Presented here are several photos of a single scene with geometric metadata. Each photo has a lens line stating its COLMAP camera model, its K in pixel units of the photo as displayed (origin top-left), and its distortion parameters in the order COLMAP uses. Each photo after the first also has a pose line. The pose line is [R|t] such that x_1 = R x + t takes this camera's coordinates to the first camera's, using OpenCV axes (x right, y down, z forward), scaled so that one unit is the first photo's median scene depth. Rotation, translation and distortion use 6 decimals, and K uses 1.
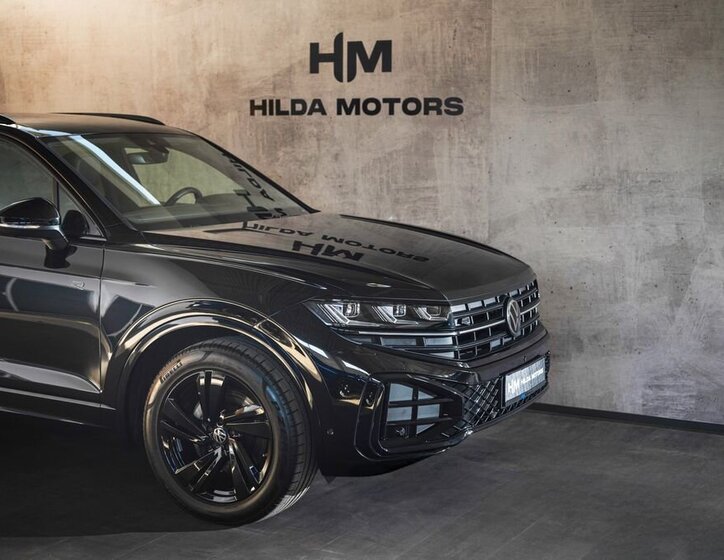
lens RADIAL K [[1226.6, 0, 362.0], [0, 1226.6, 280.0], [0, 0, 1]] dist [0.013807, 0.019250]
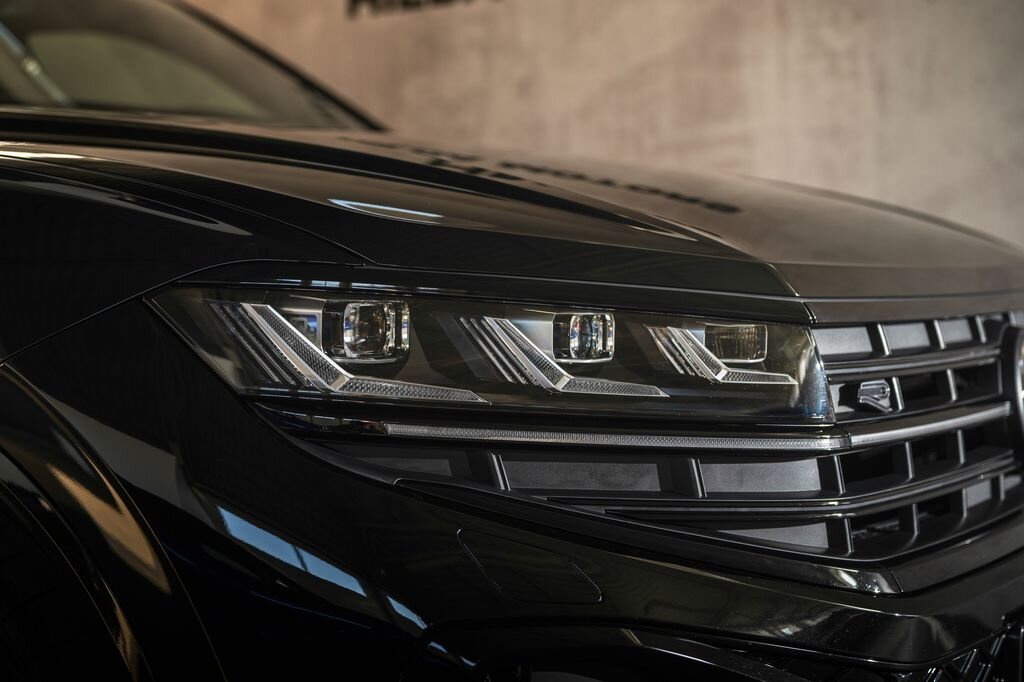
lens RADIAL K [[1487.4, 0, 512.0], [0, 1487.4, 341.0], [0, 0, 1]] dist [0.011383, 0.012714]
pose [[0.994935, -0.007103, -0.100272, 0.030998], [0.000341, 0.997733, -0.067300, 0.030327], [0.100522, 0.066925, 0.992681, 0.501170]]
